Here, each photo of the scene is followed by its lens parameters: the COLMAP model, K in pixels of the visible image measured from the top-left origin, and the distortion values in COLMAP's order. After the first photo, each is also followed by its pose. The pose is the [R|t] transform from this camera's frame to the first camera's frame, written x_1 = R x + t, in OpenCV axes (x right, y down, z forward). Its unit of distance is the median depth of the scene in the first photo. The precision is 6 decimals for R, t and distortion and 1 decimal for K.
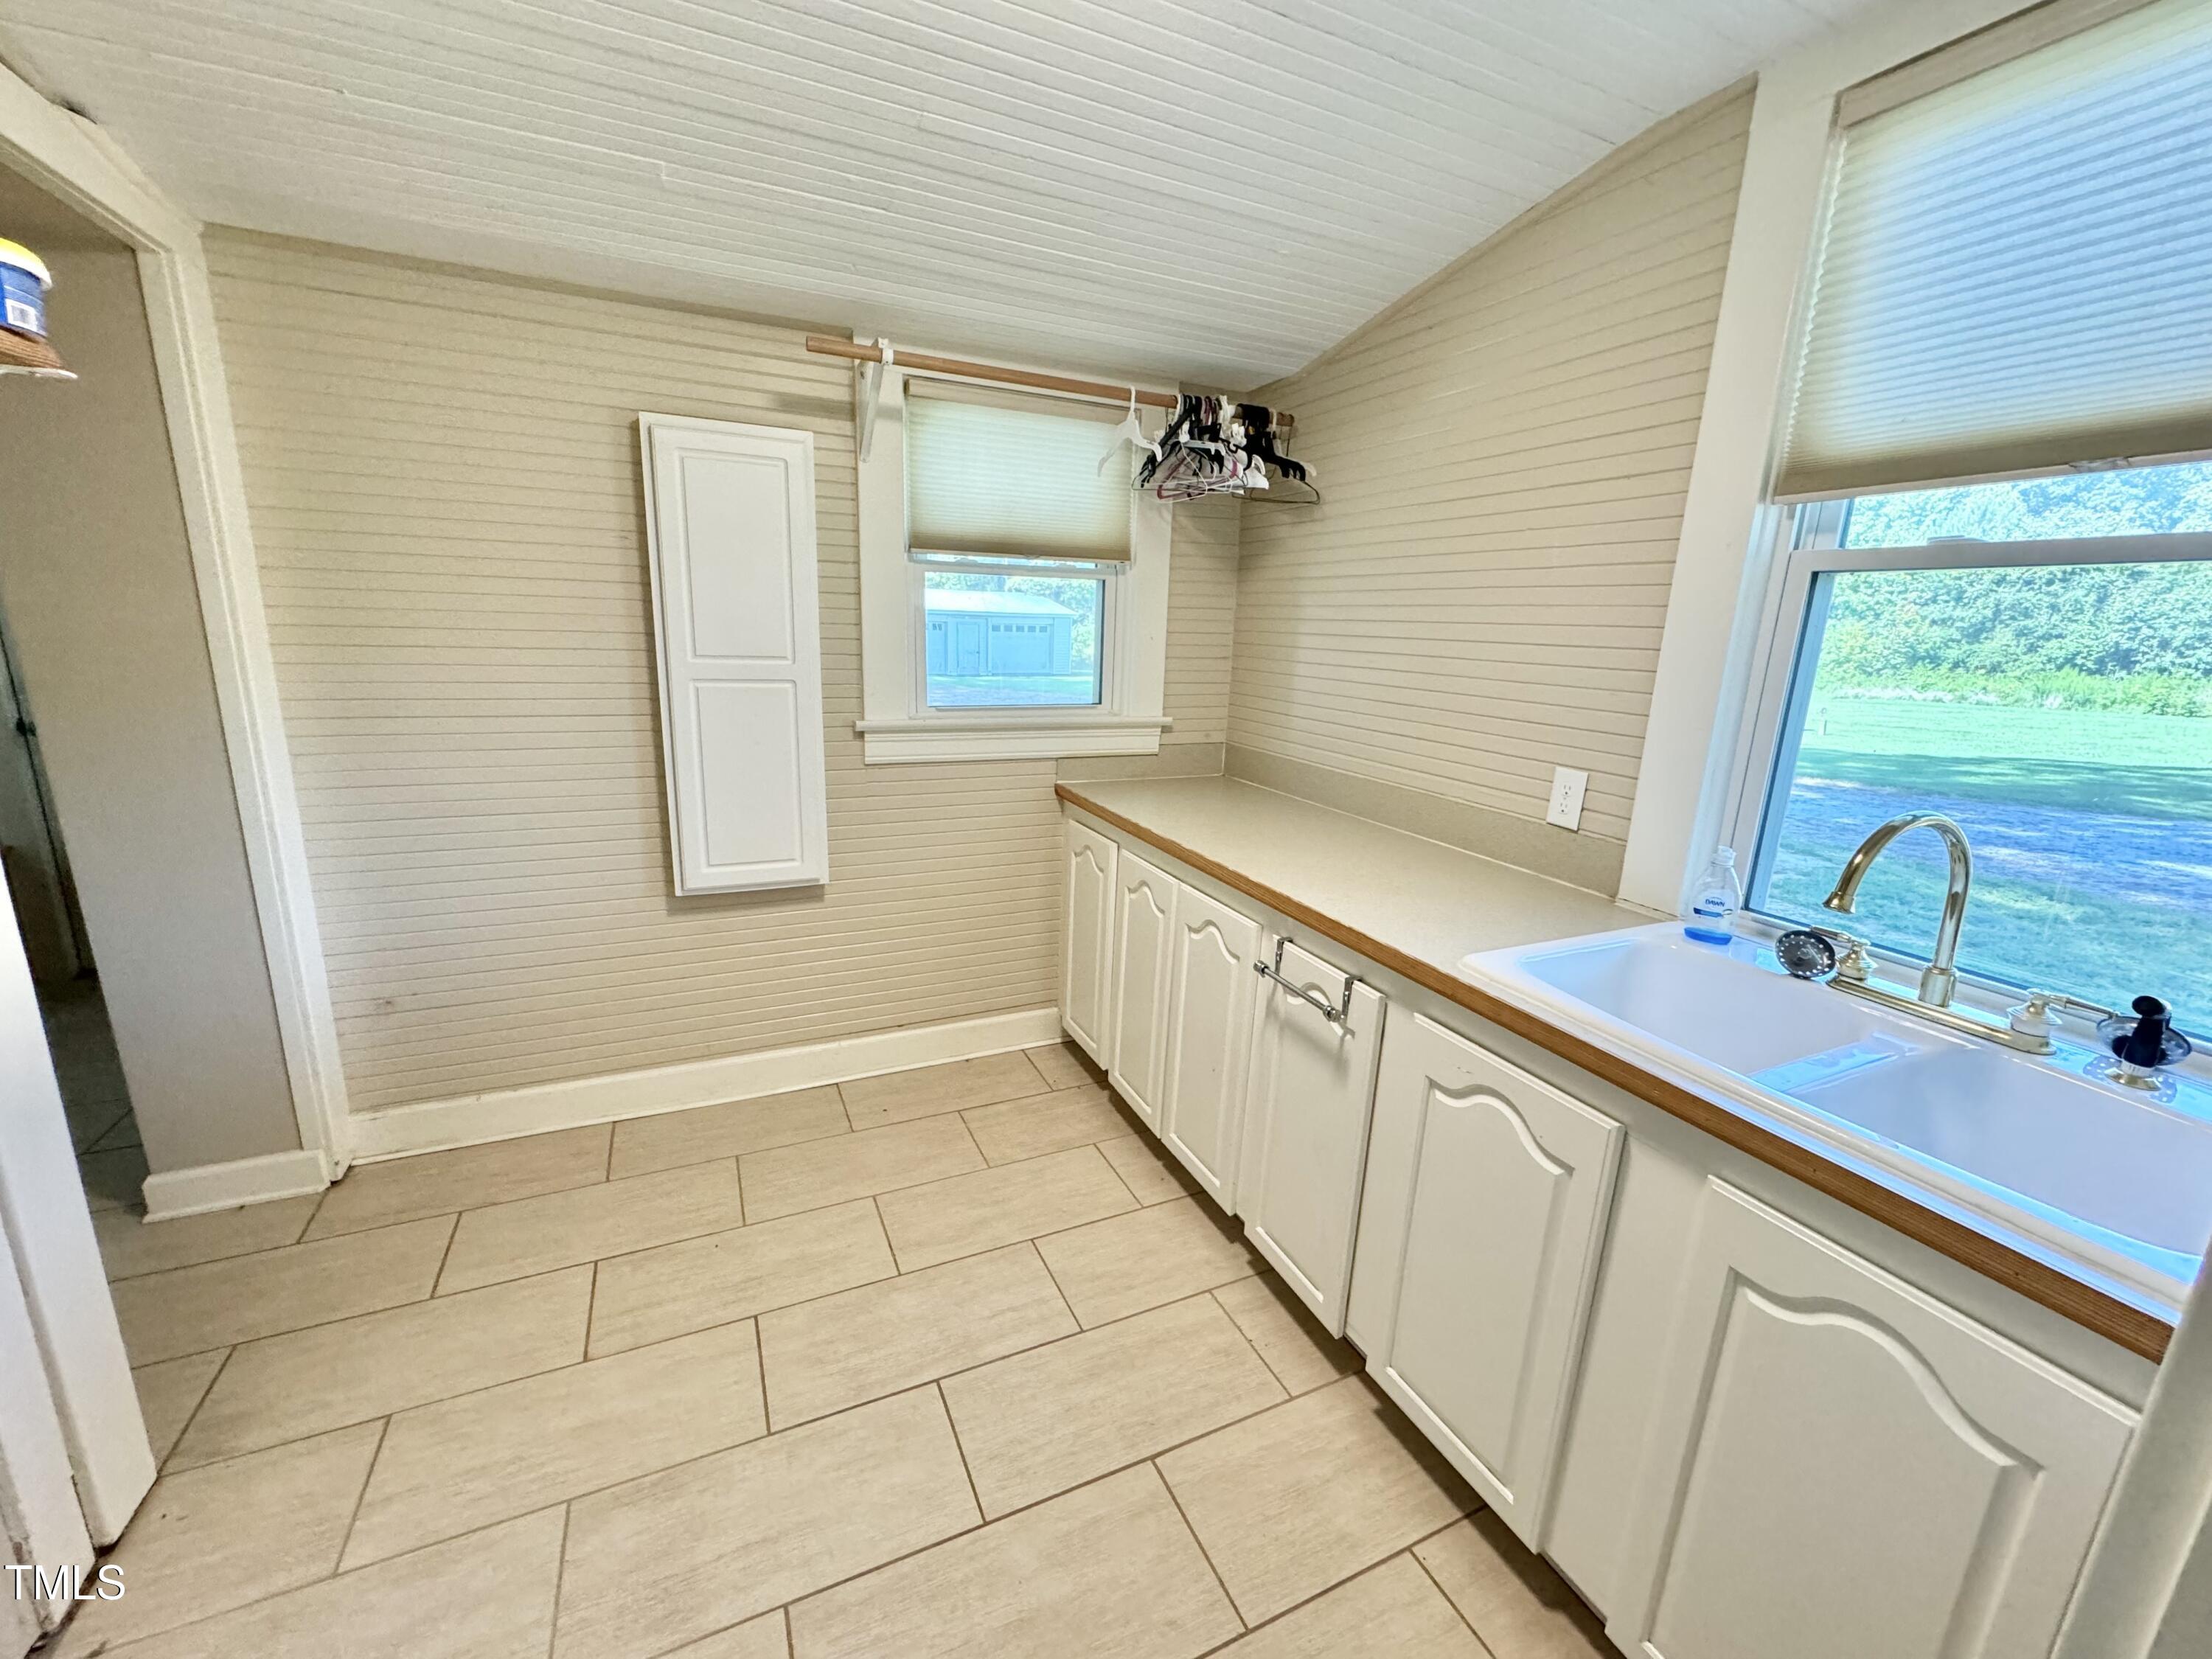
lens RADIAL K [[886.0, 0, 1103.9], [0, 886.0, 830.0], [0, 0, 1]] dist [-0.001494, 0.000435]
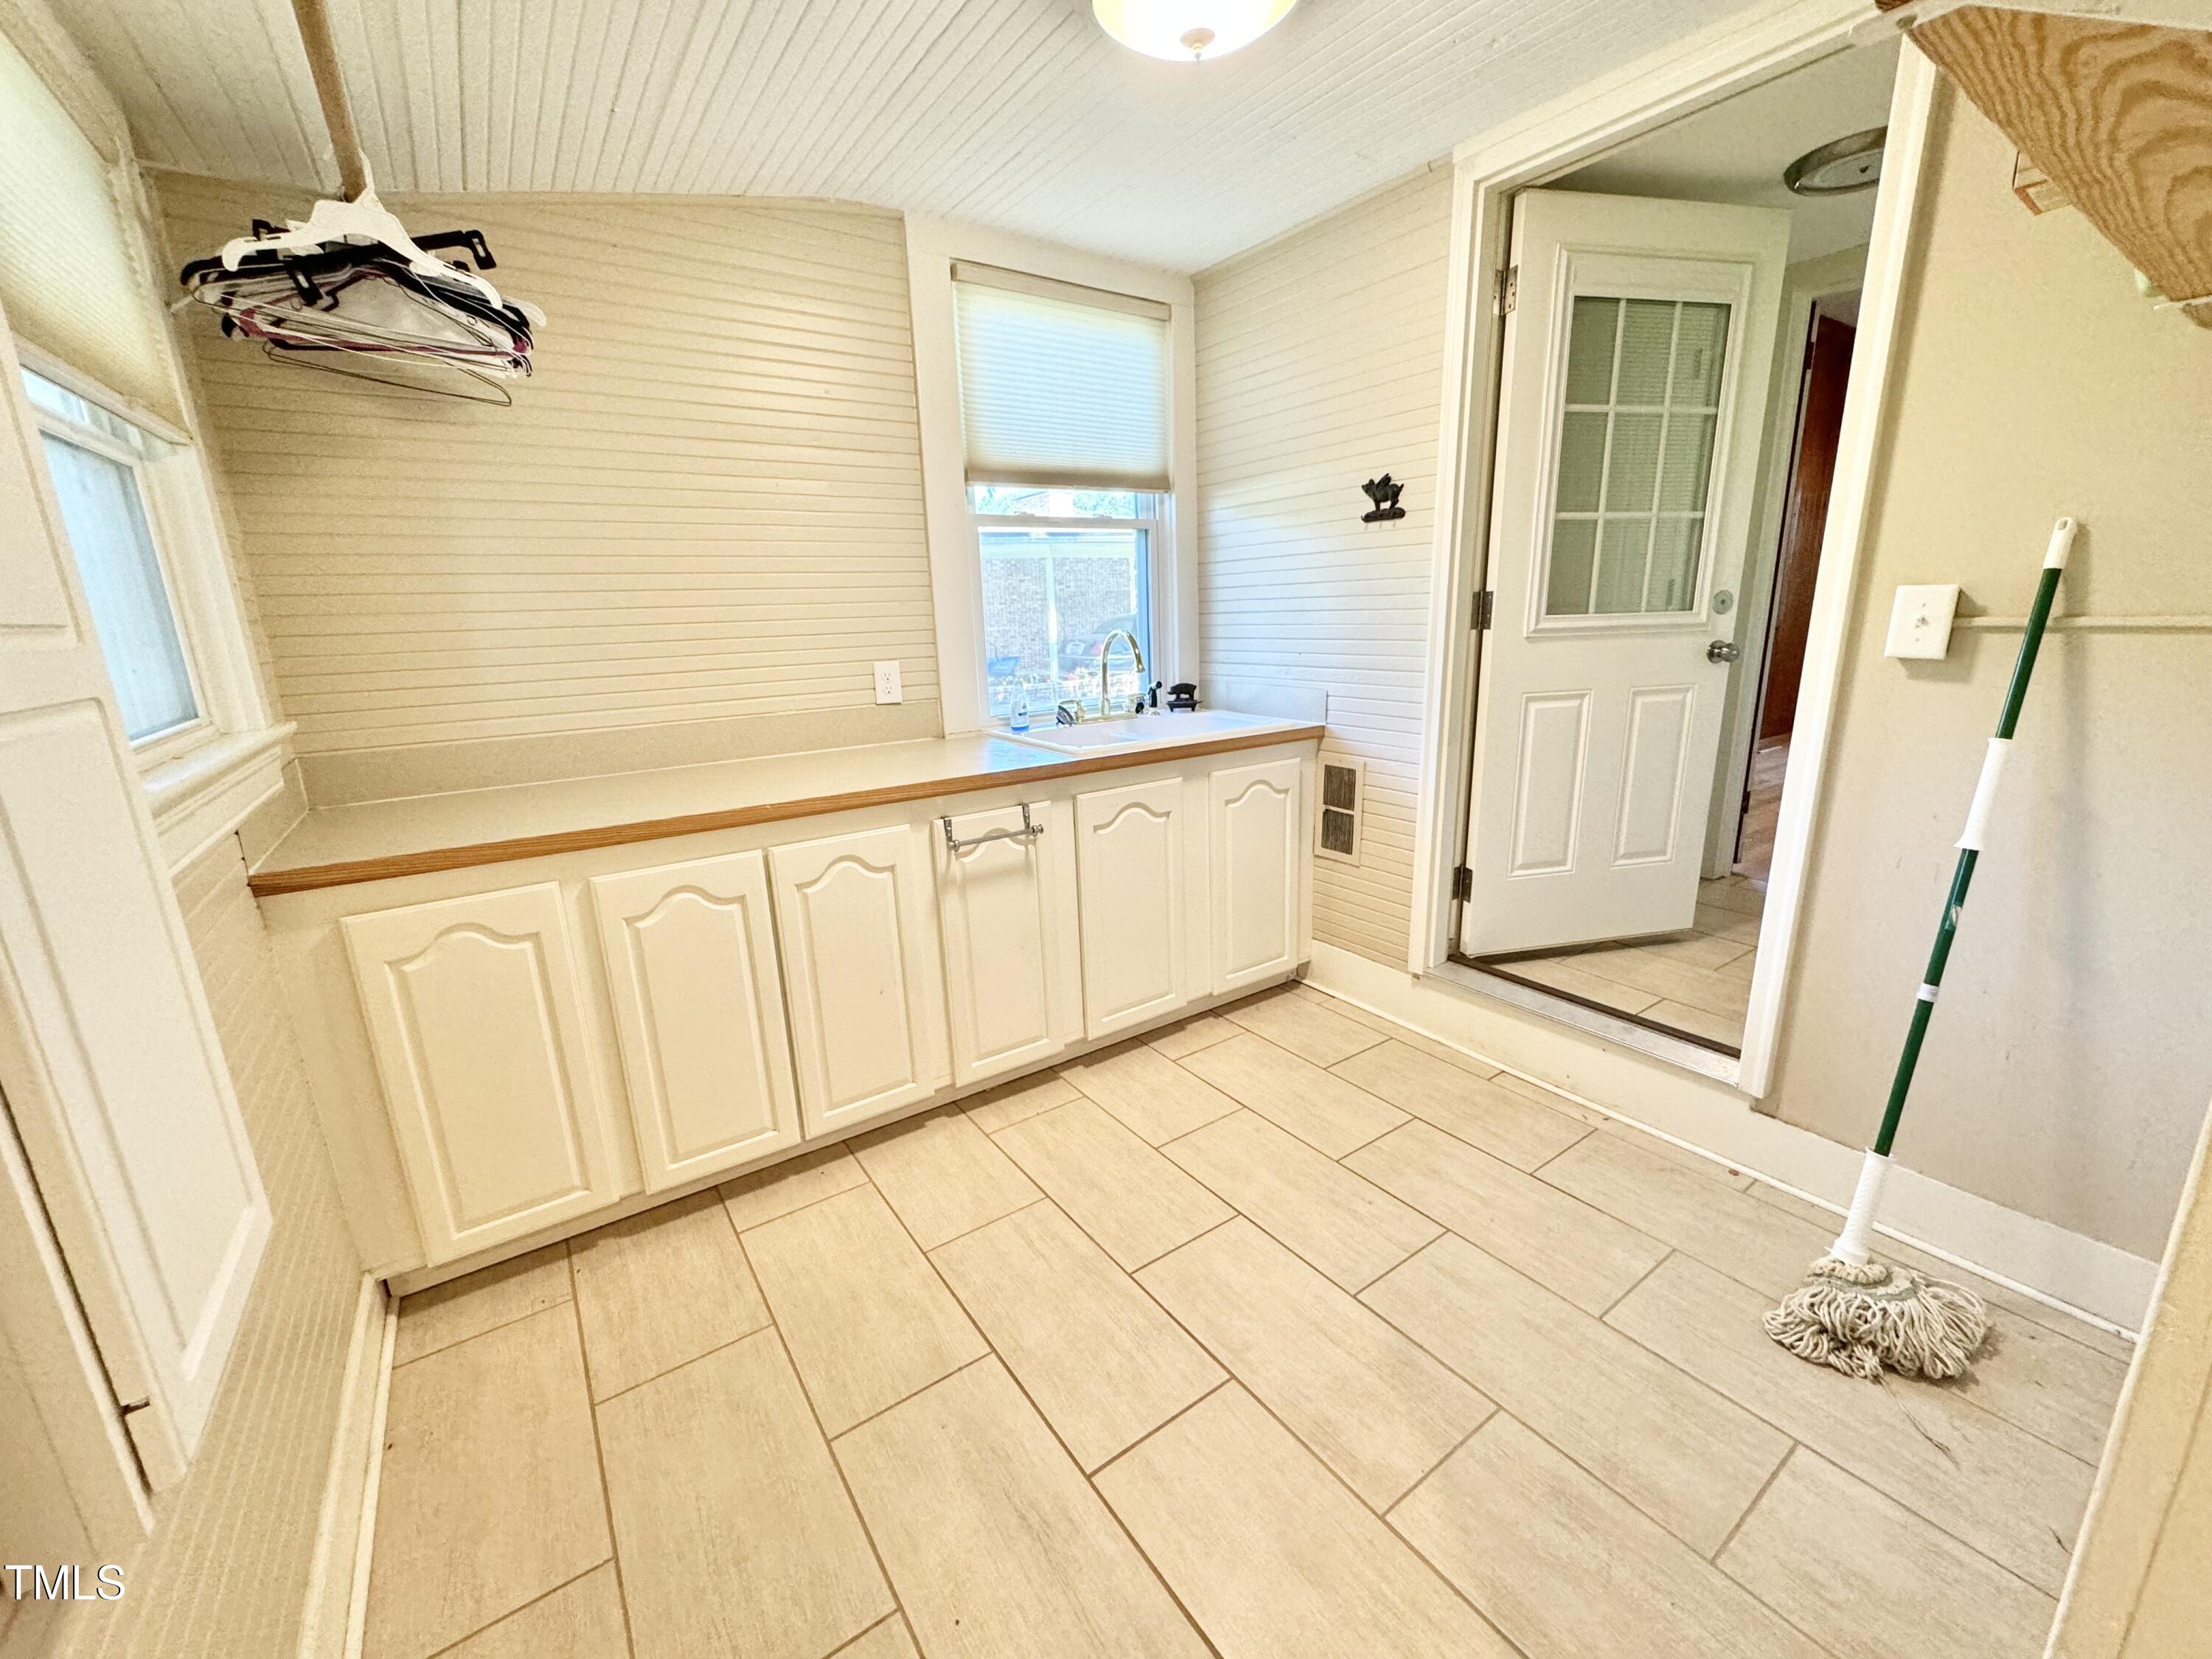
lens RADIAL K [[886.0, 0, 1103.9], [0, 886.0, 830.0], [0, 0, 1]] dist [-0.001494, 0.000435]
pose [[-0.173079, -0.266565, 0.948149, -0.943040], [0.252932, 0.918363, 0.304361, -0.163937], [-0.951877, 0.292495, -0.091527, 0.891931]]
